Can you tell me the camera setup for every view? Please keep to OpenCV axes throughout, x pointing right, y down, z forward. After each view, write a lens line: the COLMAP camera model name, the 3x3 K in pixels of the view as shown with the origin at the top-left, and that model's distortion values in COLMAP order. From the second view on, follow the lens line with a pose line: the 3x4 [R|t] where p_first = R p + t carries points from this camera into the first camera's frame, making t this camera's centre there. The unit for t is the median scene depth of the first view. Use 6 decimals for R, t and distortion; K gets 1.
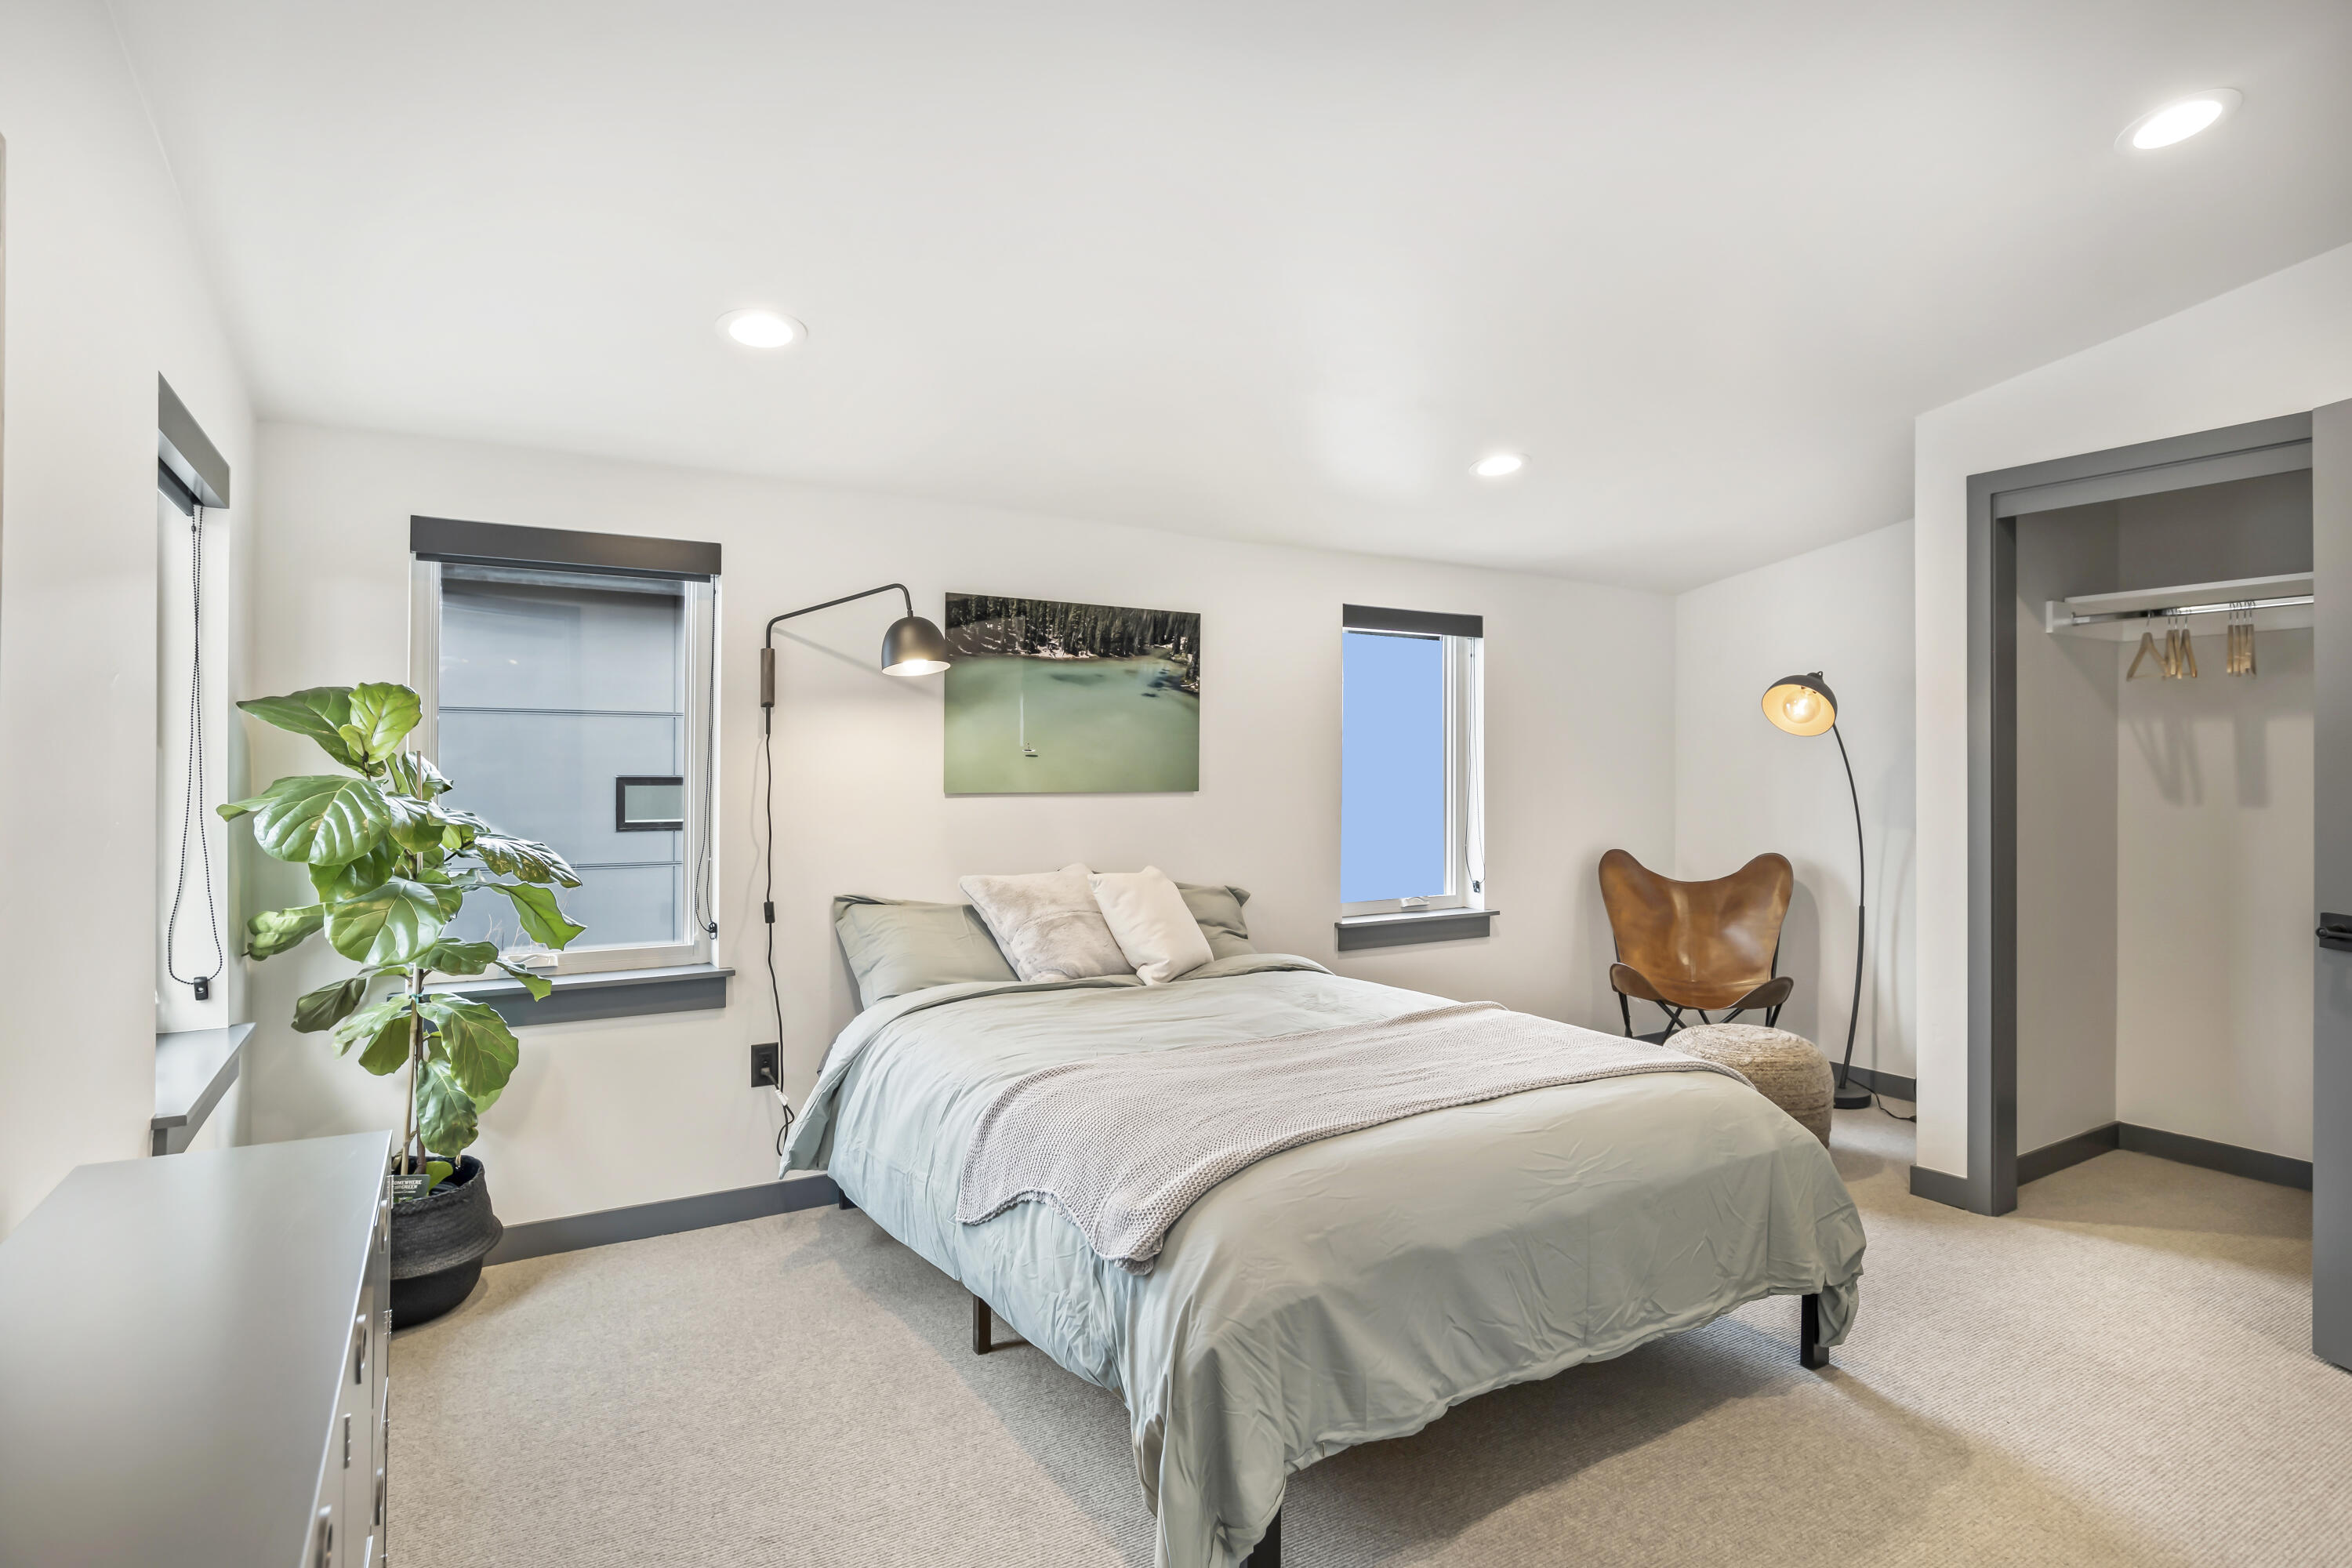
lens RADIAL K [[1194.6, 0, 1164.5], [0, 1194.6, 787.9], [0, 0, 1]] dist [-0.022415, 0.010096]
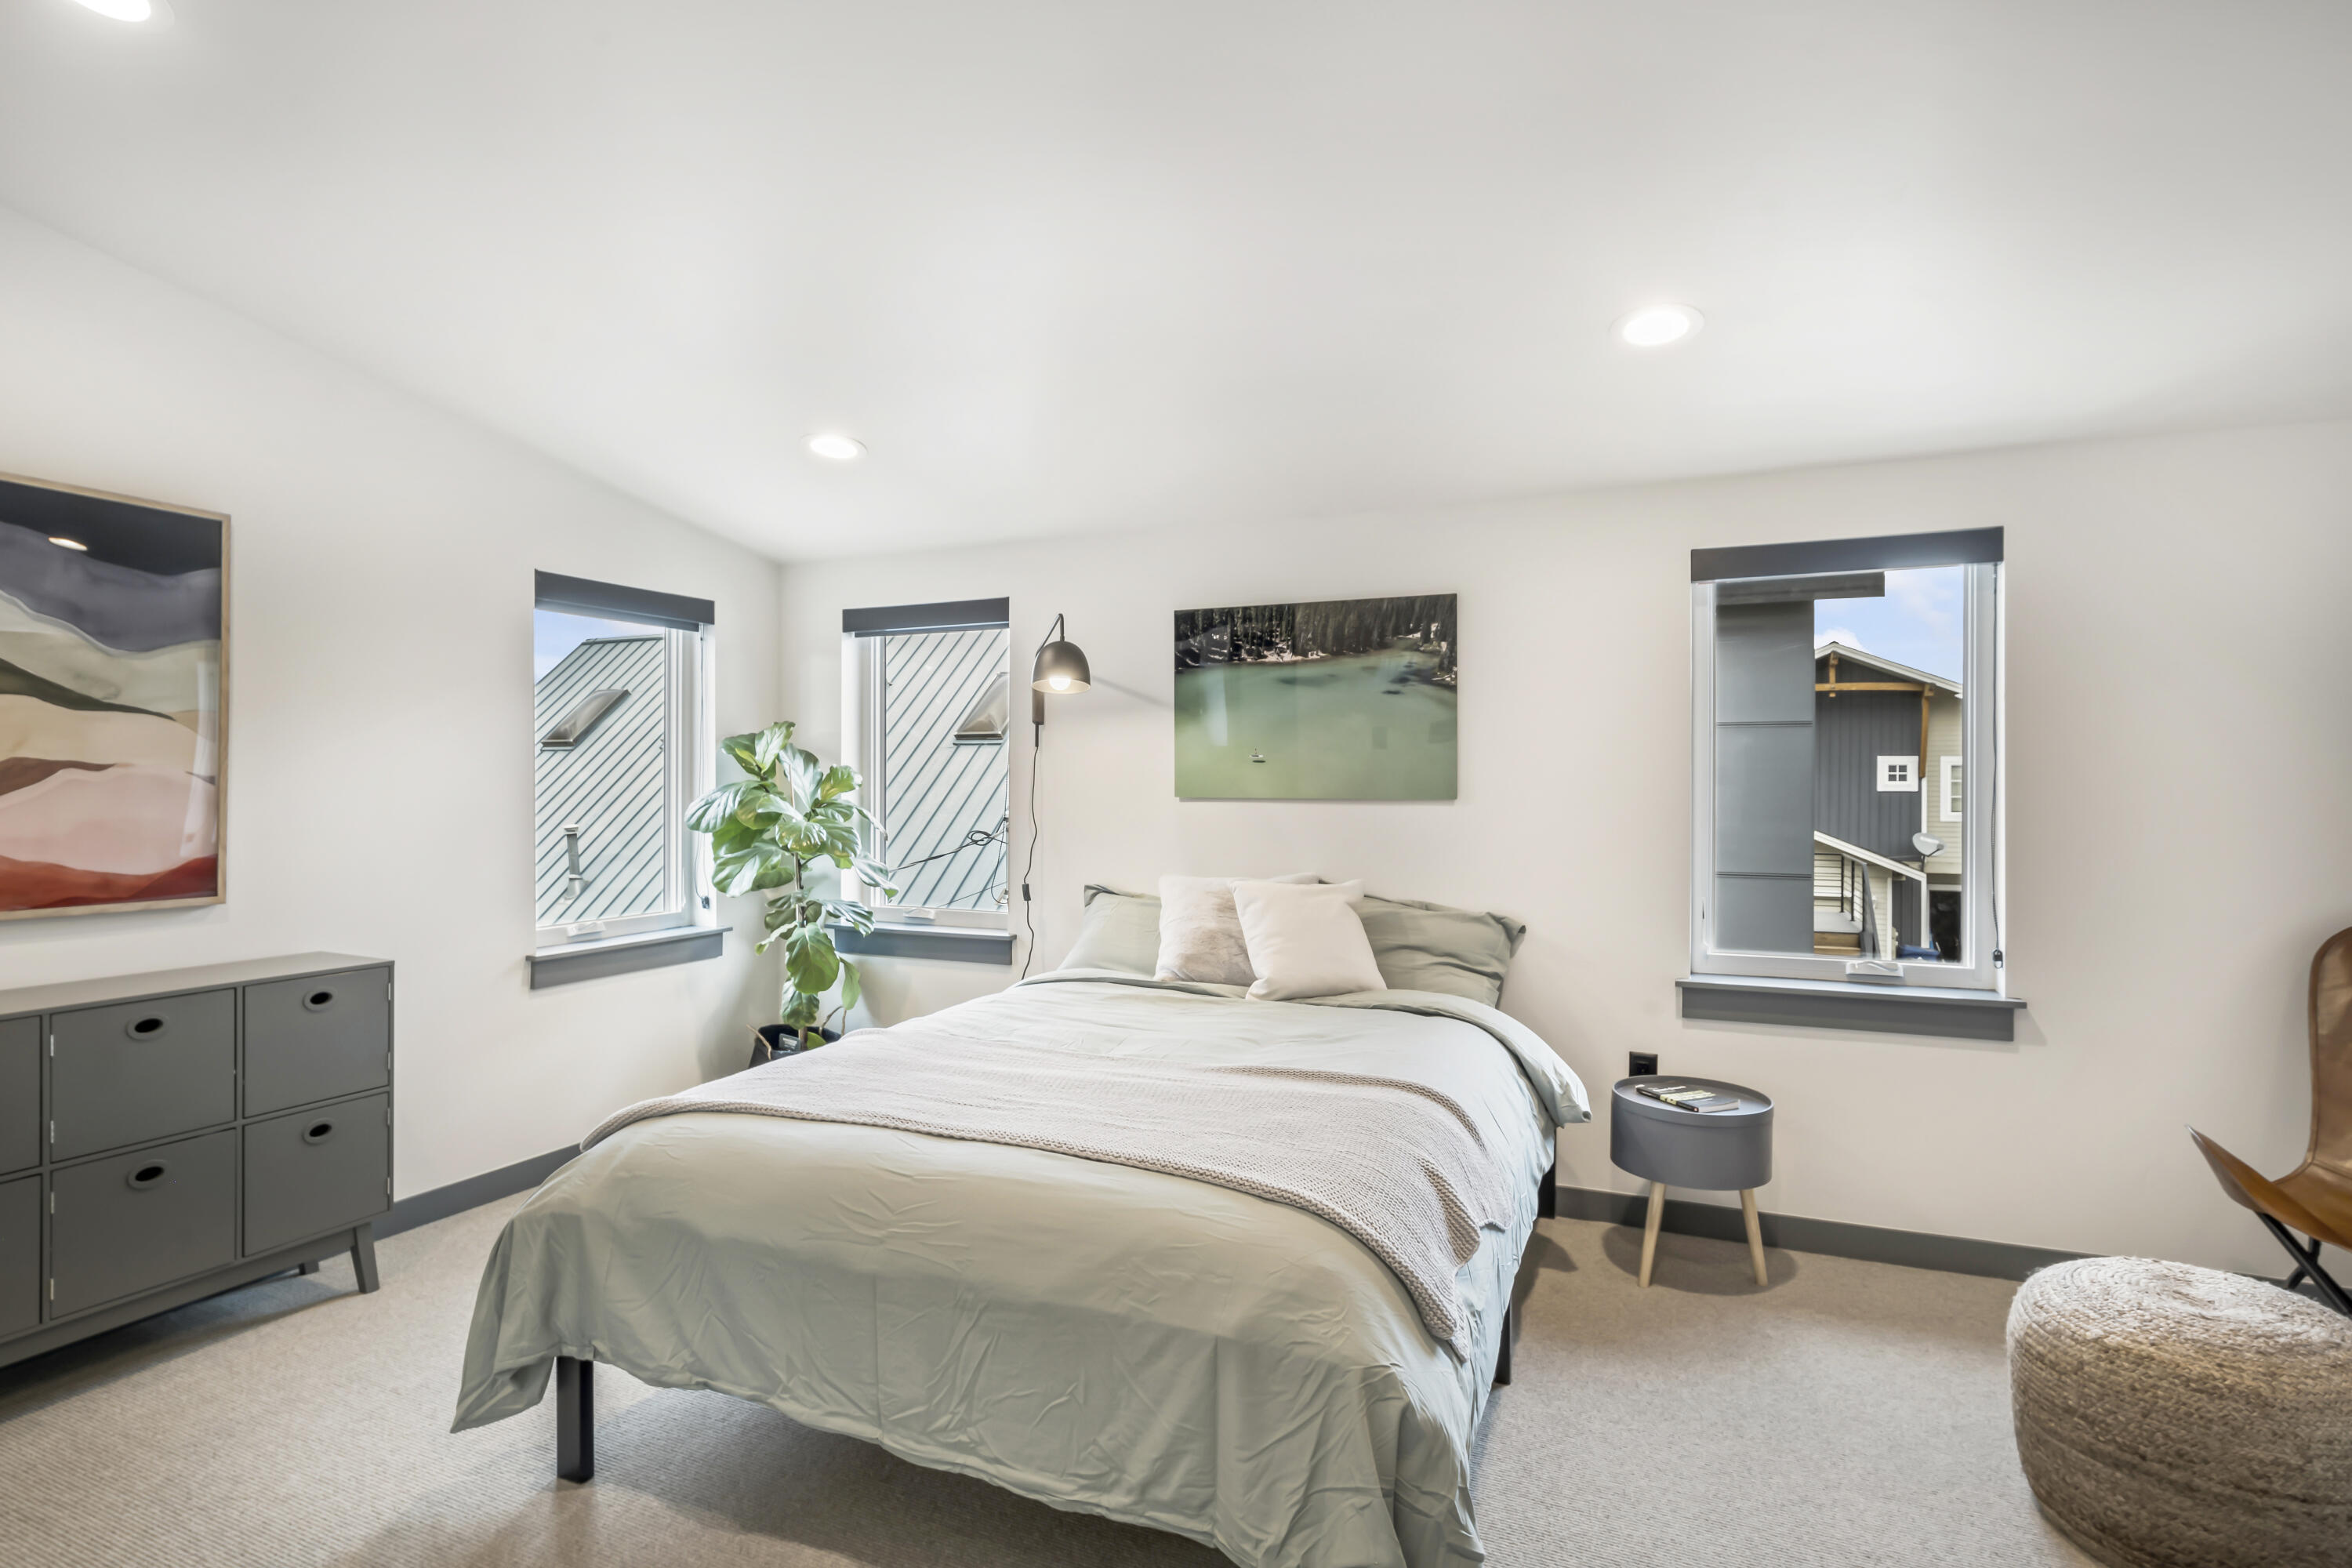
lens RADIAL K [[1194.6, 0, 1161.9], [0, 1194.6, 784.0], [0, 0, 1]] dist [-0.022415, 0.010096]
pose [[0.569258, 0.009414, -0.822105, 0.648420], [-0.005371, 0.999956, 0.007731, -0.014816], [0.822141, 0.000015, 0.569283, 0.352756]]
